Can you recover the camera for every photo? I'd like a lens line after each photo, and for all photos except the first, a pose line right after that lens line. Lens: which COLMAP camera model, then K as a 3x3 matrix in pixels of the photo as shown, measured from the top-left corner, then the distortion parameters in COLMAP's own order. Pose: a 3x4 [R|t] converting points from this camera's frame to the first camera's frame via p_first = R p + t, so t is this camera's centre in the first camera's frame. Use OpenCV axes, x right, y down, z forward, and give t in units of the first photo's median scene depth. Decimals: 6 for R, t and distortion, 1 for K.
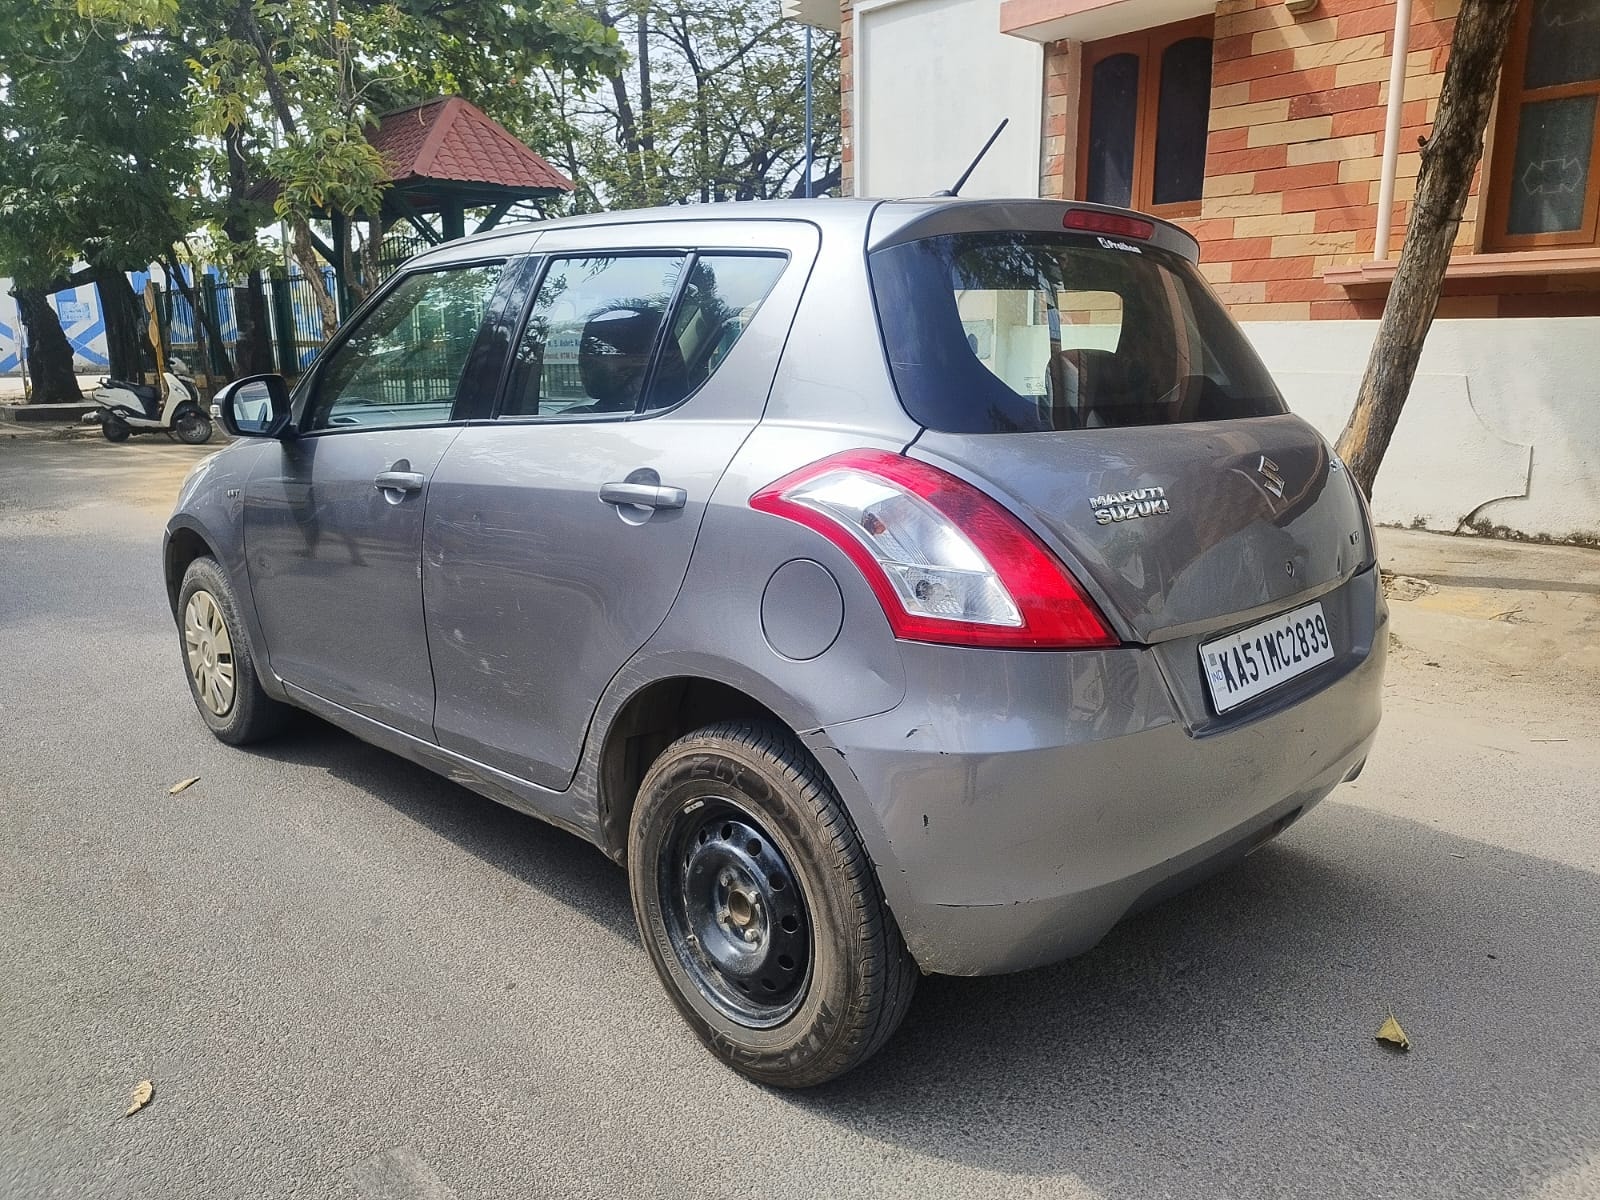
lens RADIAL K [[1149.3, 0, 792.8], [0, 1149.3, 600.7], [0, 0, 1]] dist [0.008040, -0.007011]
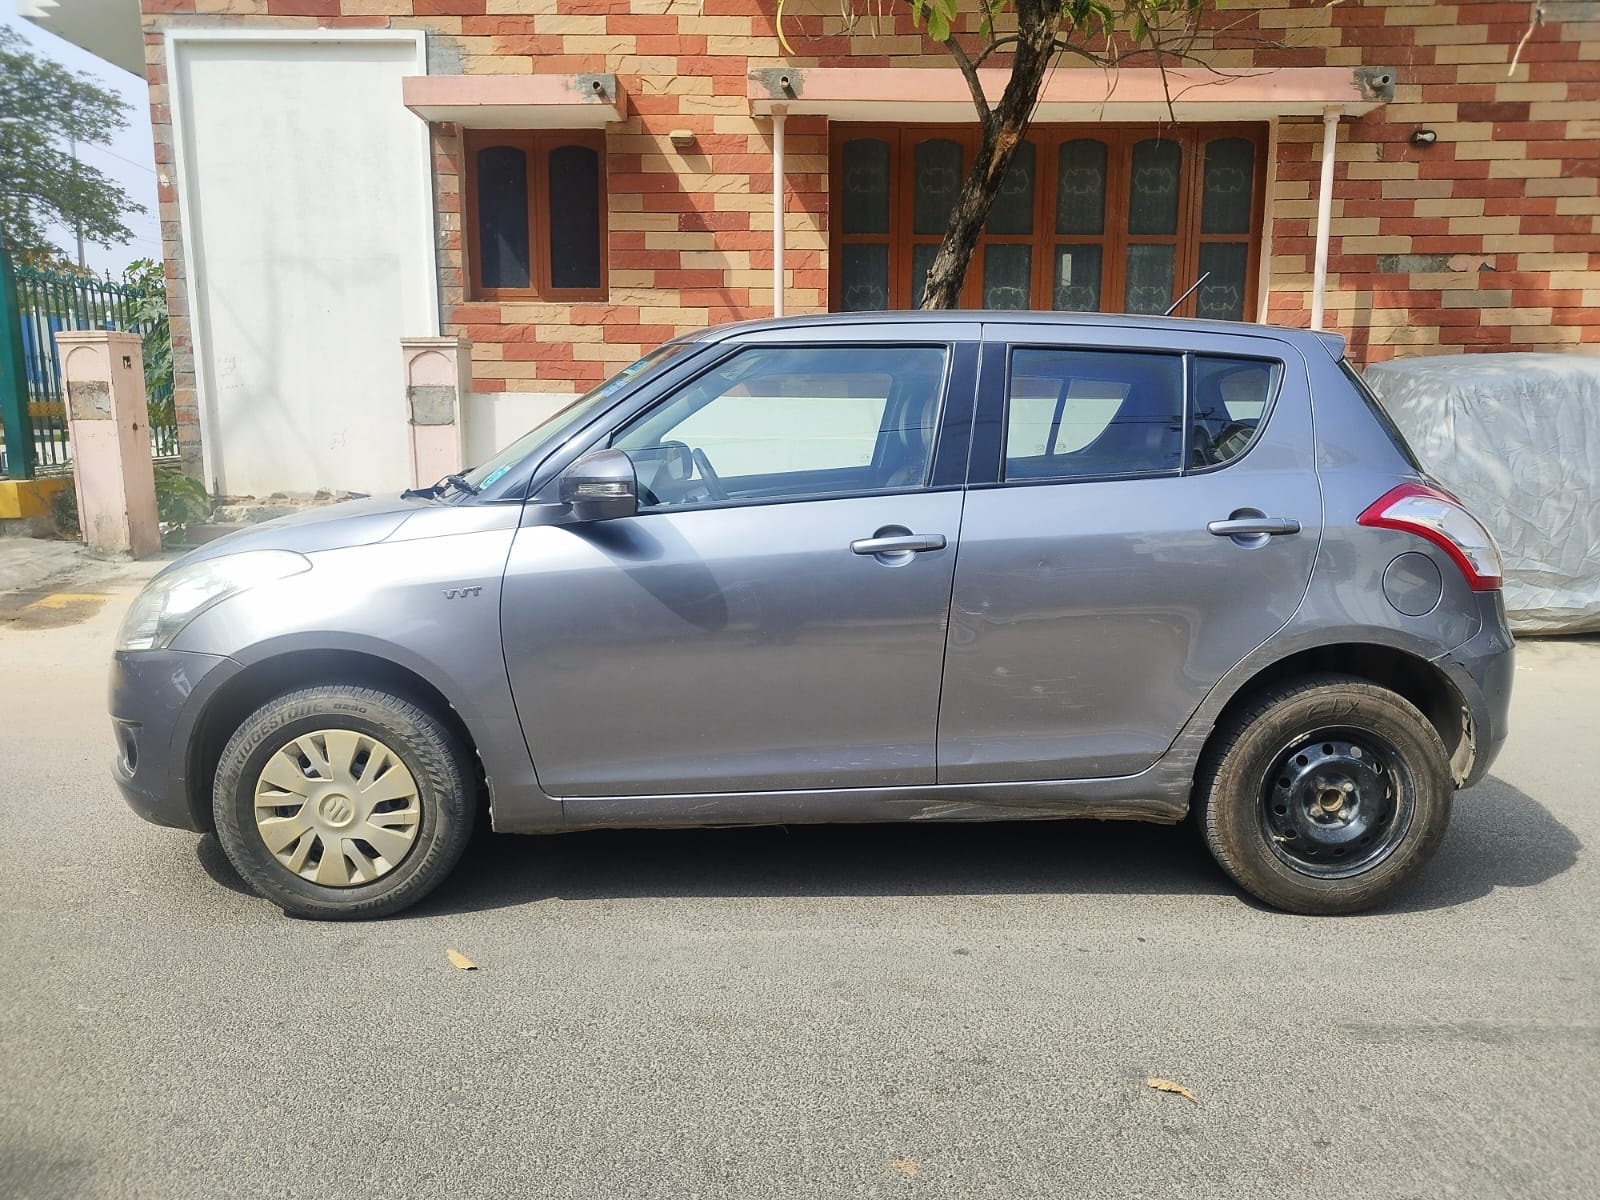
lens RADIAL K [[1149.3, 0, 792.8], [0, 1149.3, 600.7], [0, 0, 1]] dist [0.008040, -0.007011]
pose [[0.689054, -0.108499, 0.716542, -0.393077], [0.148129, 0.988941, 0.007299, -0.024710], [-0.709410, 0.101111, 0.697506, 0.111719]]
